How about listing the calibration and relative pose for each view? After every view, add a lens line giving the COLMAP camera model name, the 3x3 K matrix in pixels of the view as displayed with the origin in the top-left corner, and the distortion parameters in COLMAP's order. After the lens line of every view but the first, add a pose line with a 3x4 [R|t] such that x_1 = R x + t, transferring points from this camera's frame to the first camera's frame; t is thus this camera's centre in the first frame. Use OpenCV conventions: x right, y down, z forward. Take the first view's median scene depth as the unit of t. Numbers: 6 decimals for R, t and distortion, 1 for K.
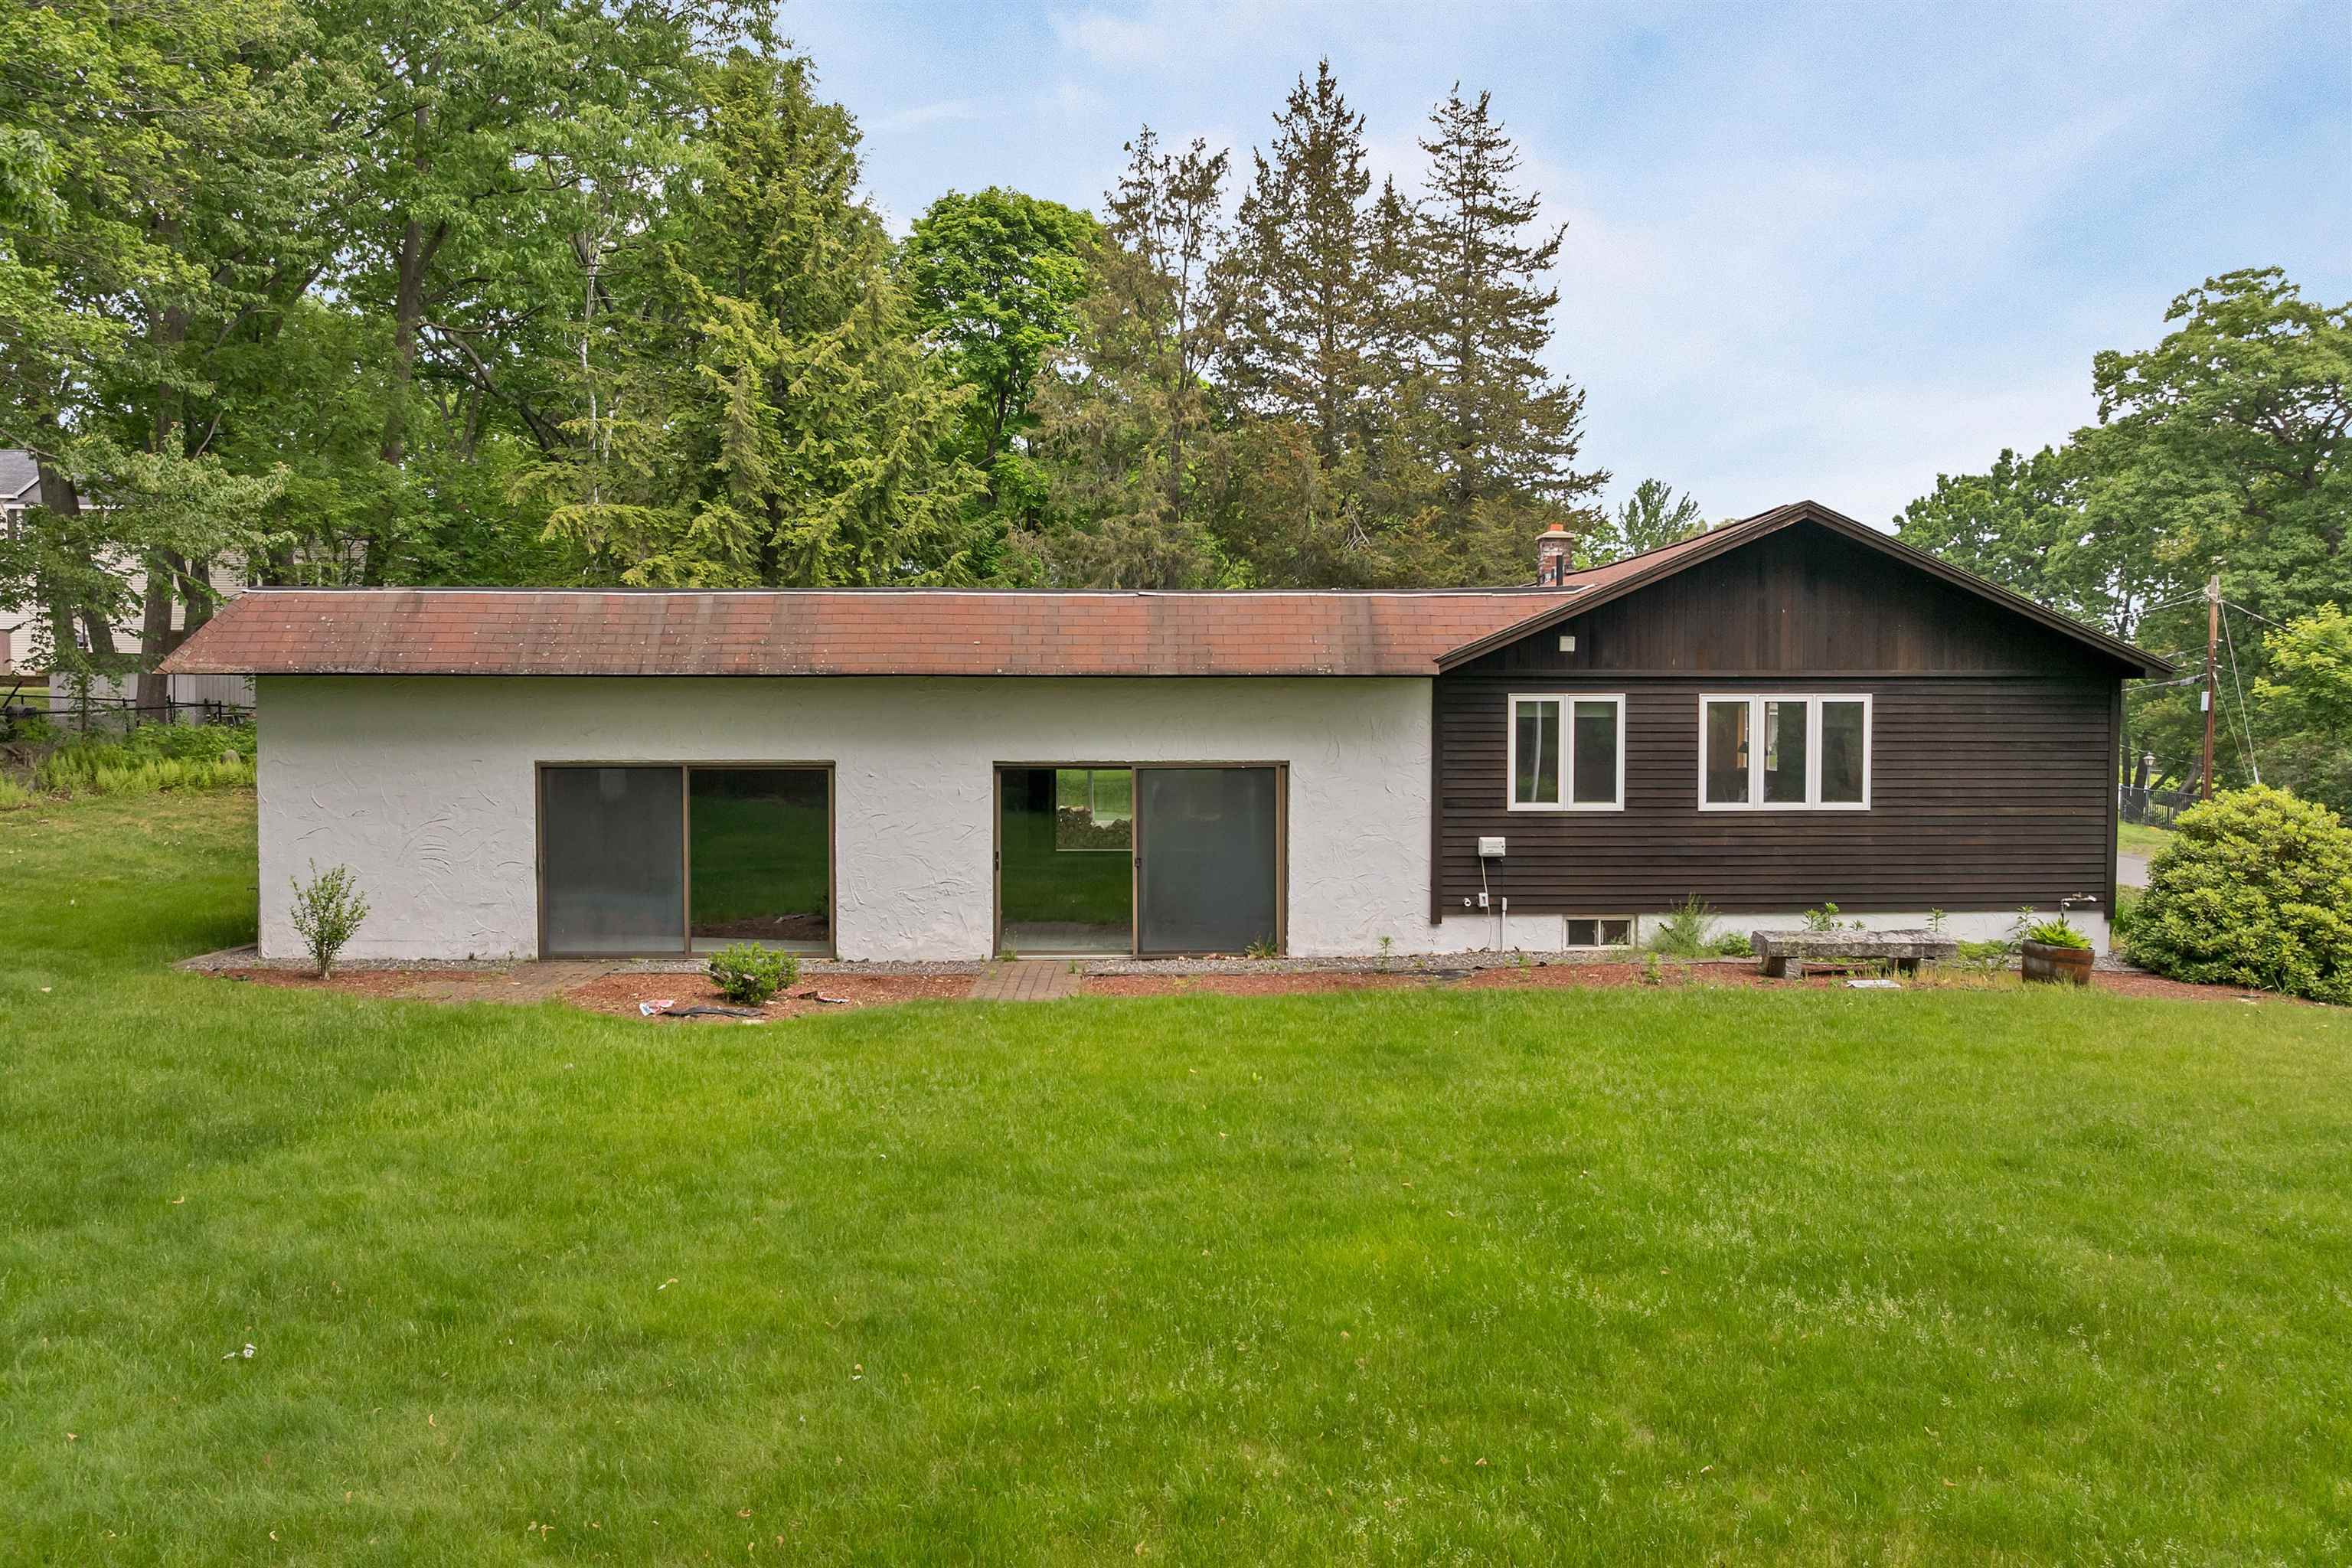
lens RADIAL K [[1685.4, 0, 1176.0], [0, 1685.4, 784.0], [0, 0, 1]] dist [-0.037053, -0.004706]
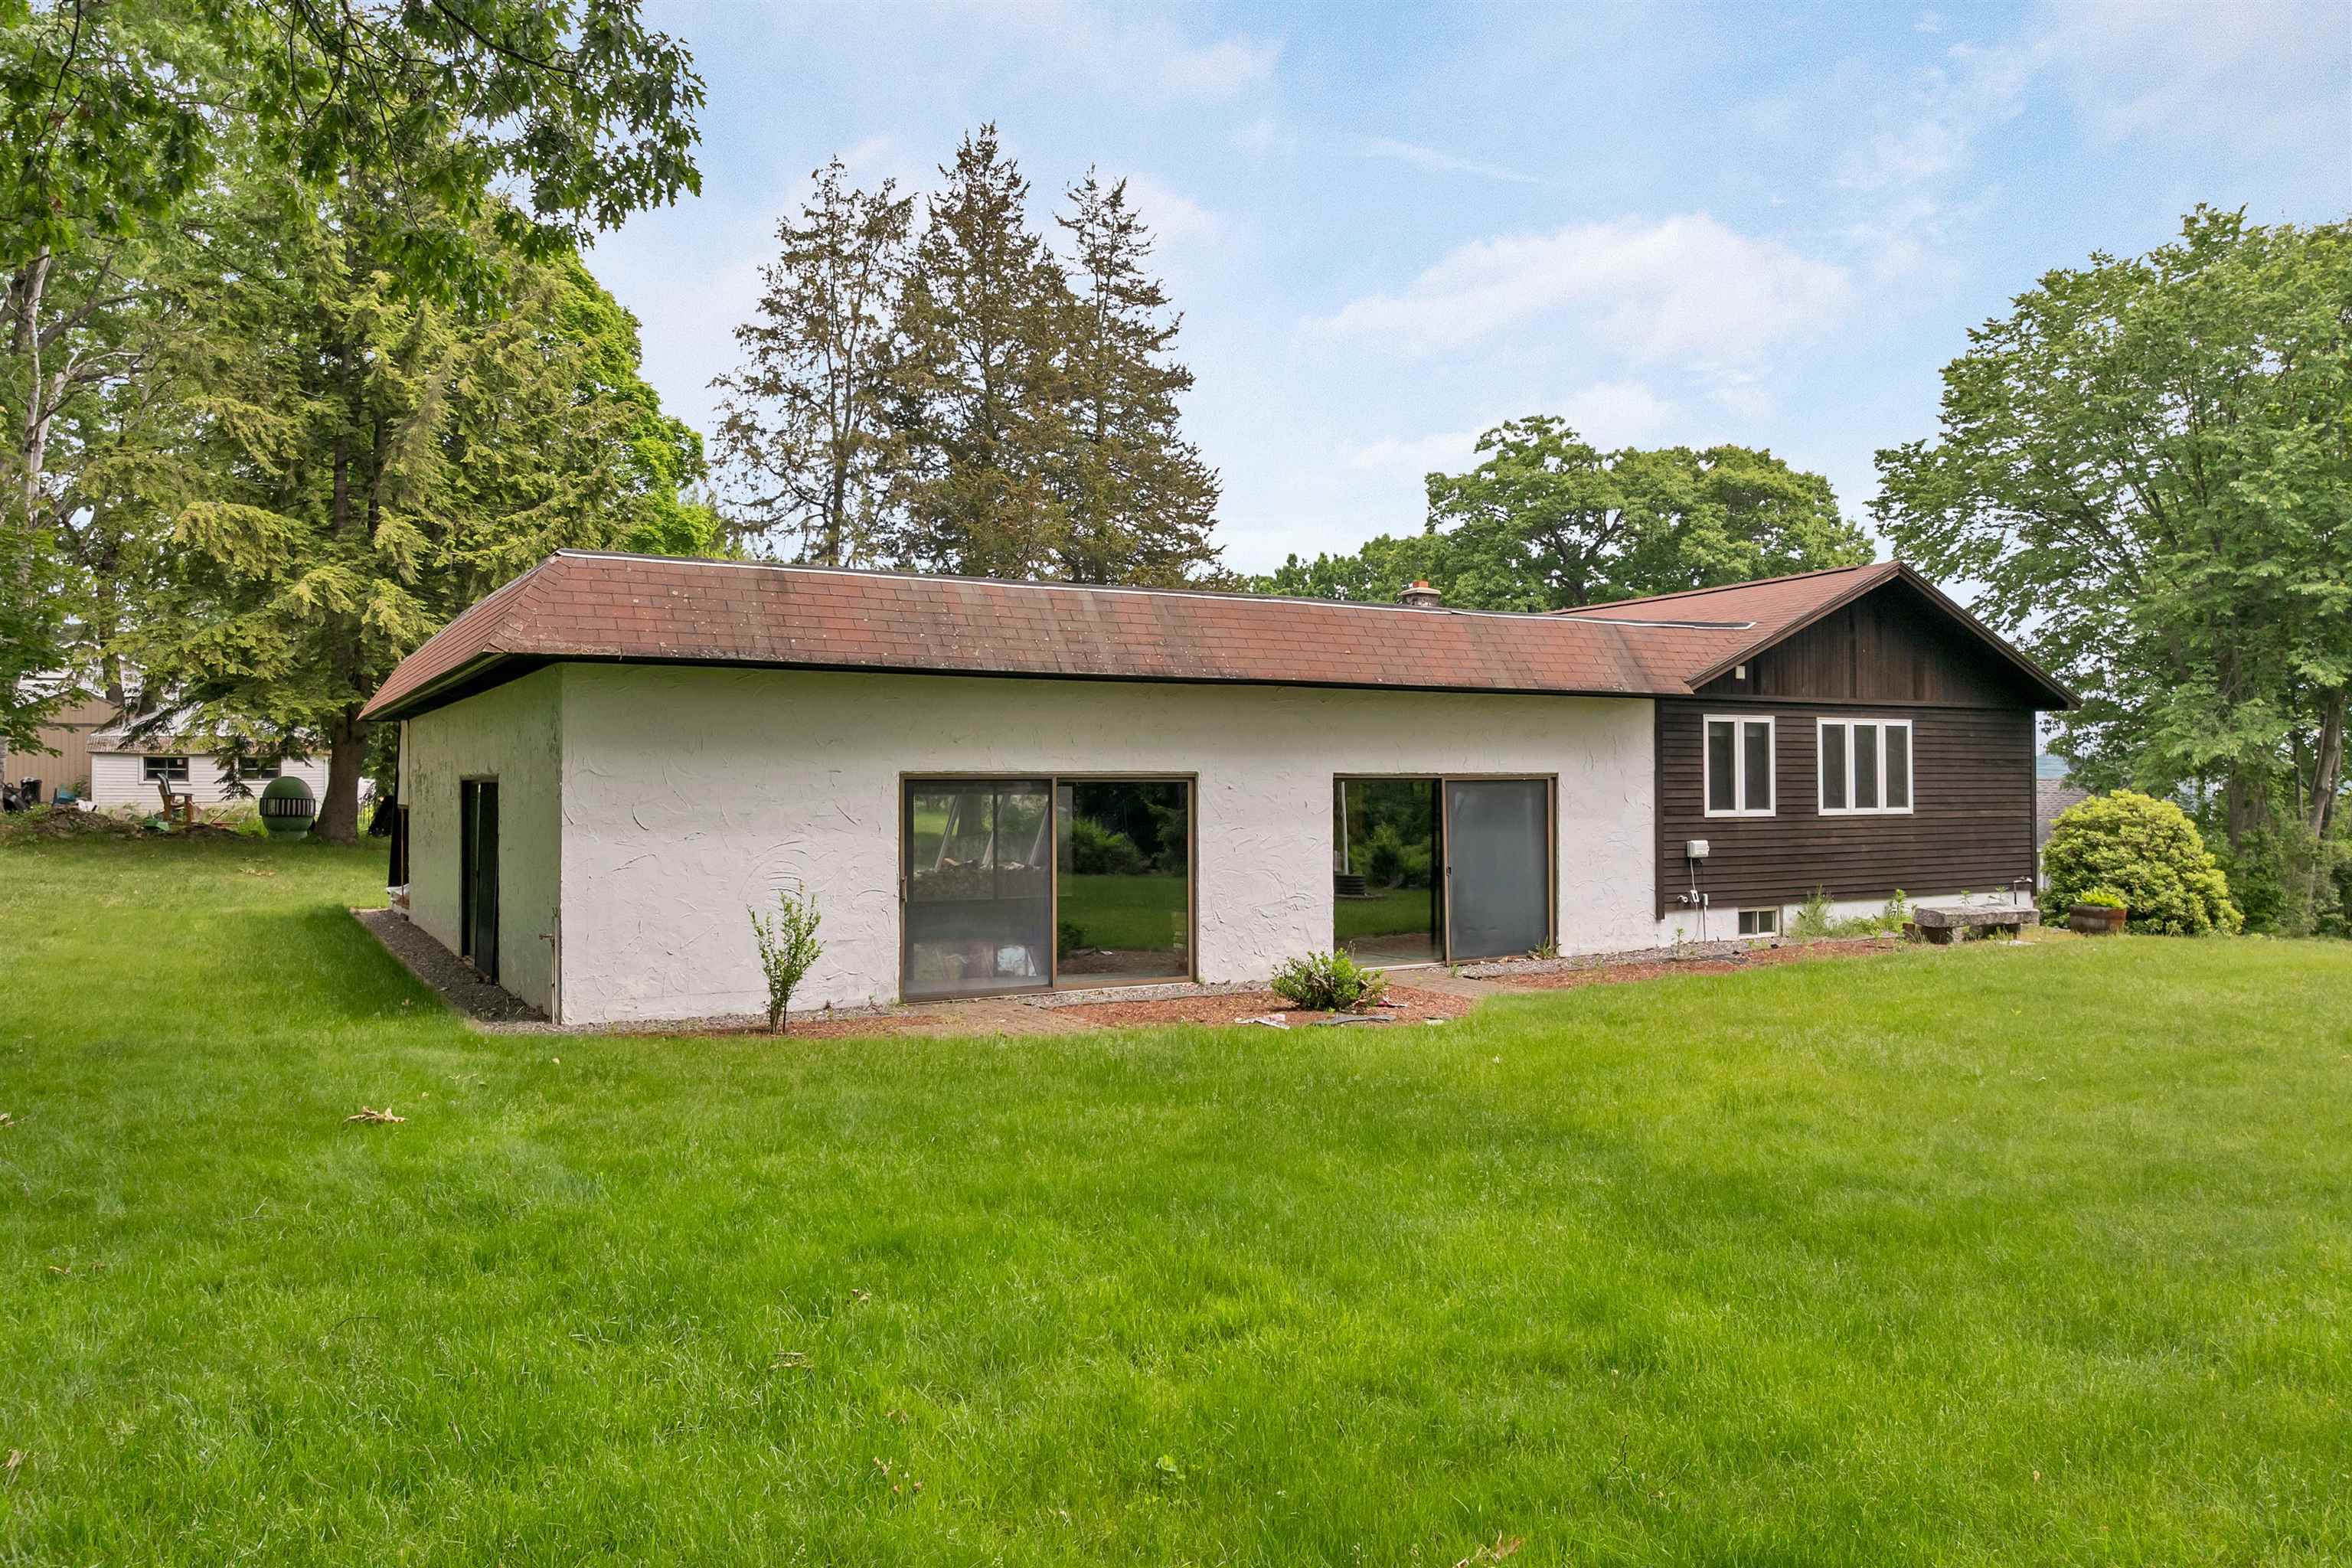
lens RADIAL K [[1685.4, 0, 1176.0], [0, 1685.4, 784.0], [0, 0, 1]] dist [-0.037053, -0.004706]
pose [[0.878912, -0.002391, 0.476979, -0.655172], [0.026968, 0.998637, -0.044688, 0.034423], [-0.476222, 0.052140, 0.877778, 0.172426]]
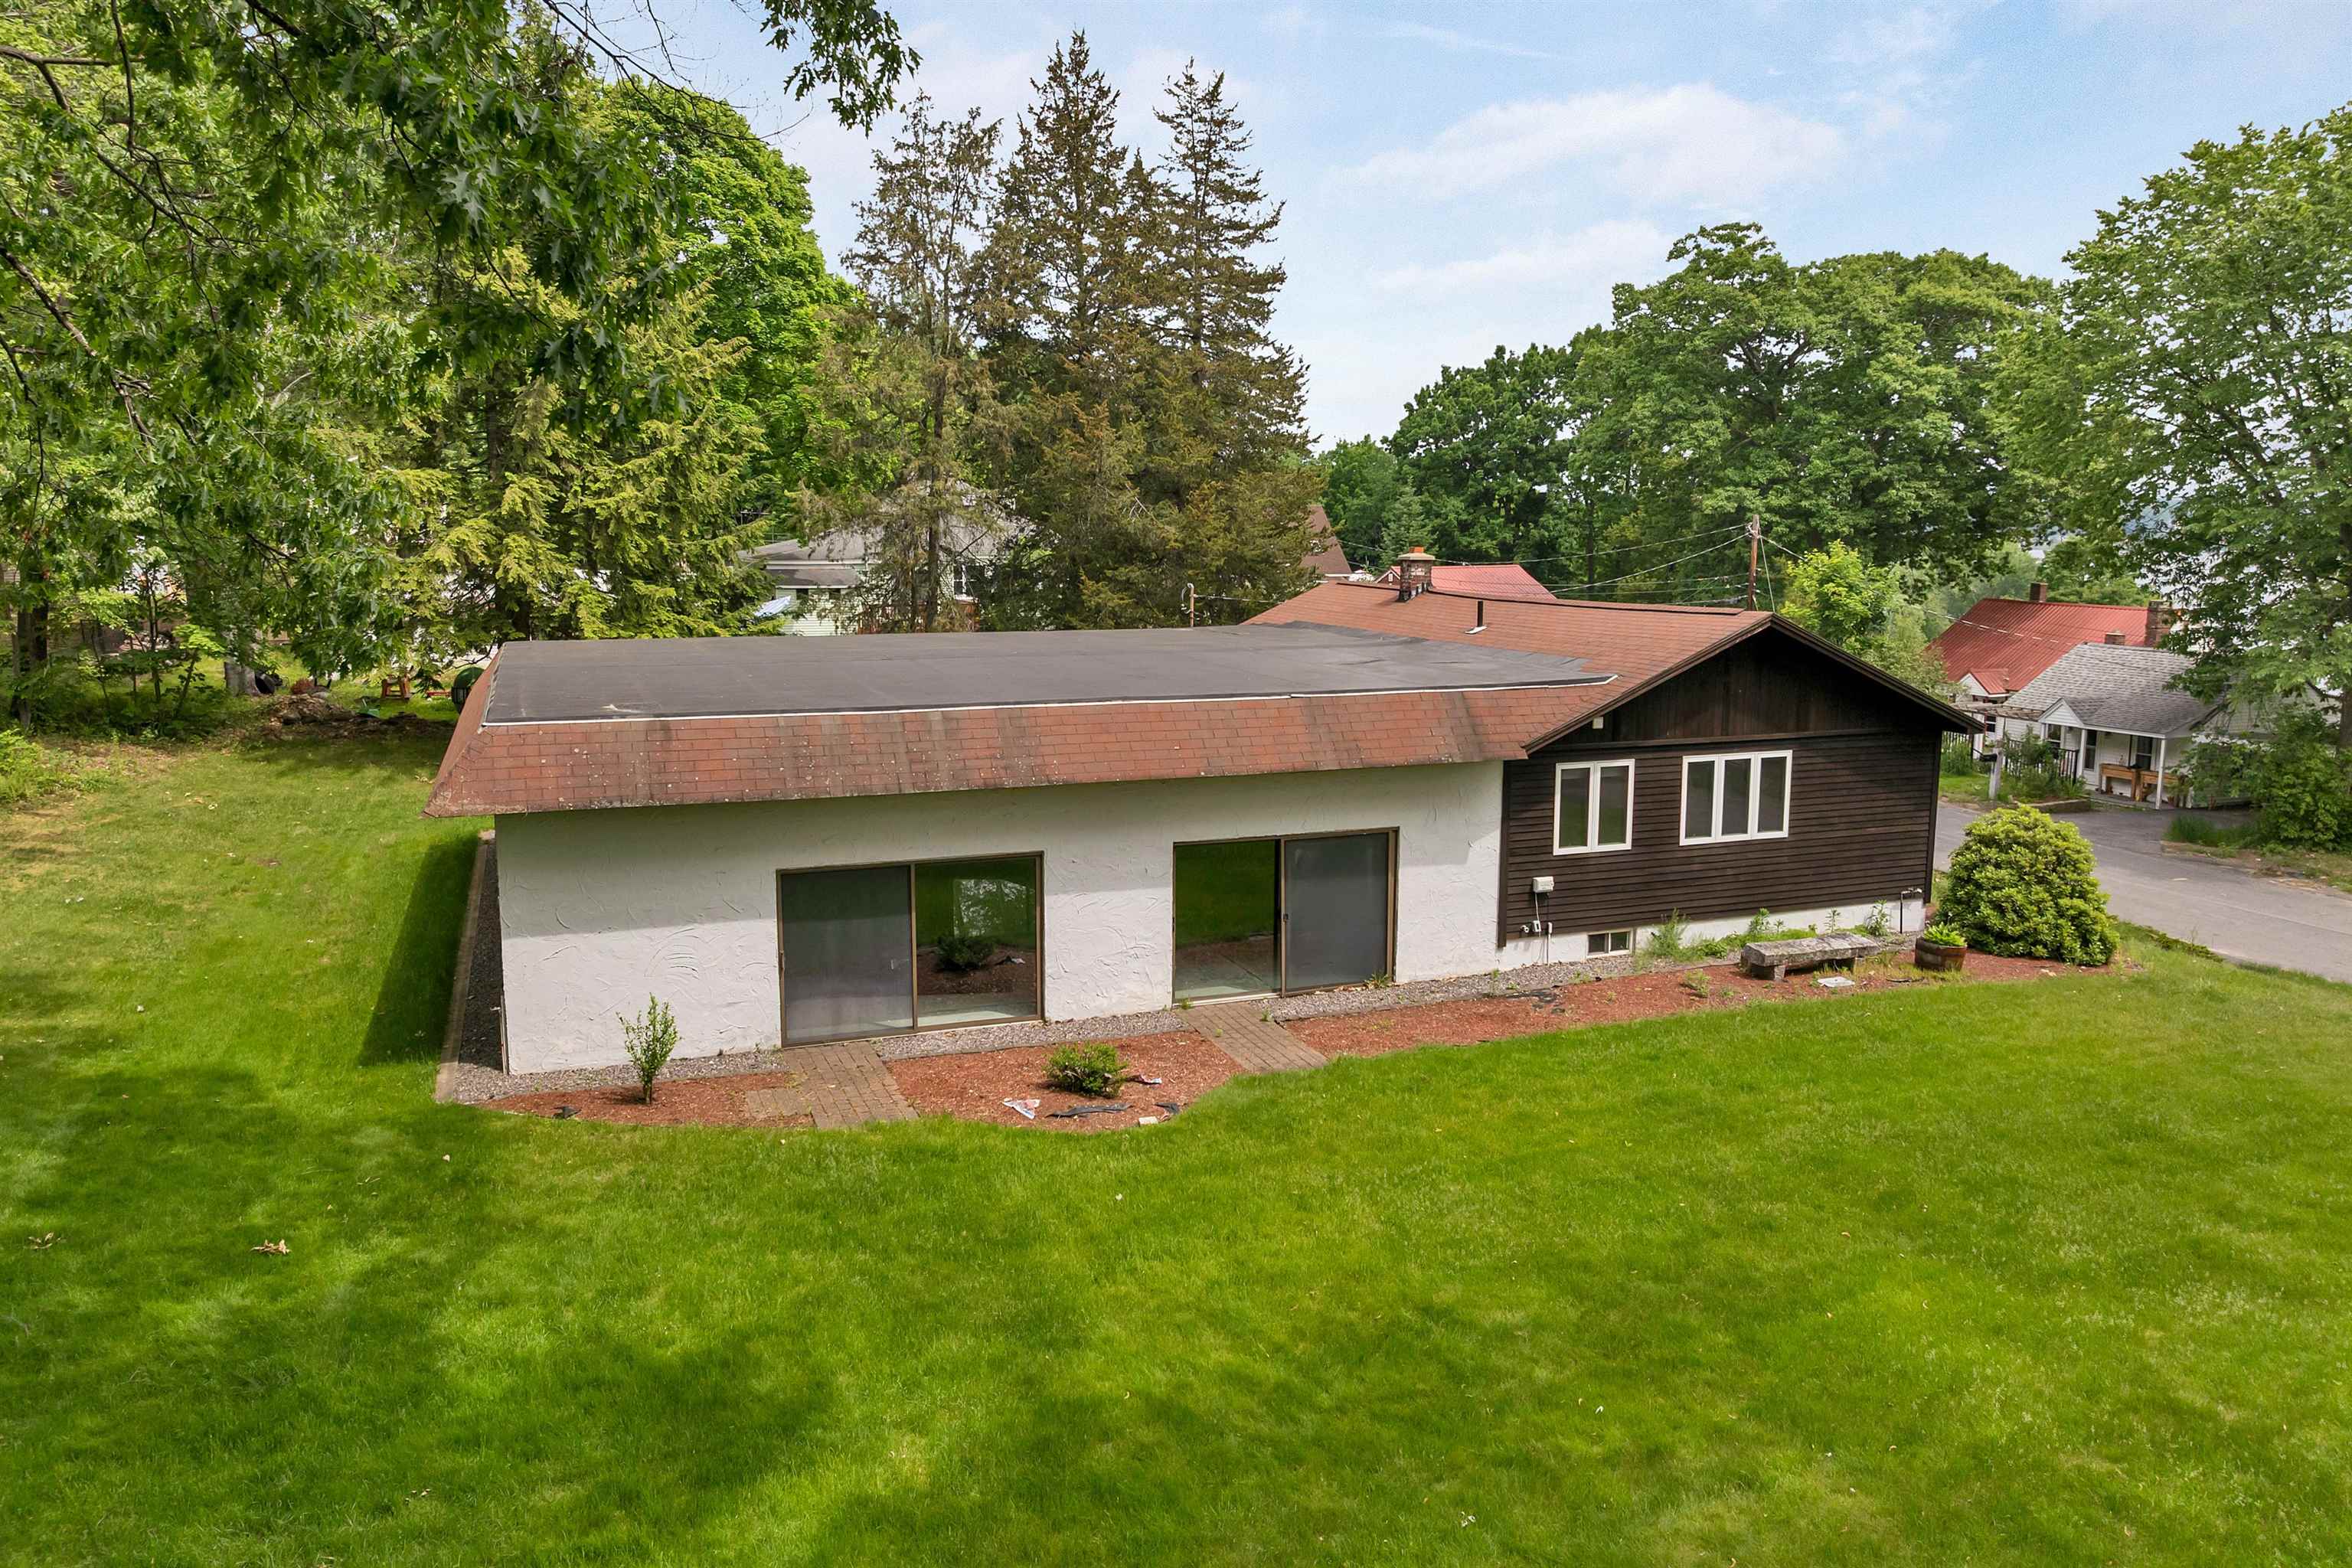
lens RADIAL K [[1685.4, 0, 1176.0], [0, 1685.4, 784.0], [0, 0, 1]] dist [-0.037053, -0.004706]
pose [[0.943928, -0.048721, 0.326537, -0.479510], [0.013735, 0.993990, 0.108604, -0.177838], [-0.329866, -0.098029, 0.938924, -0.088911]]
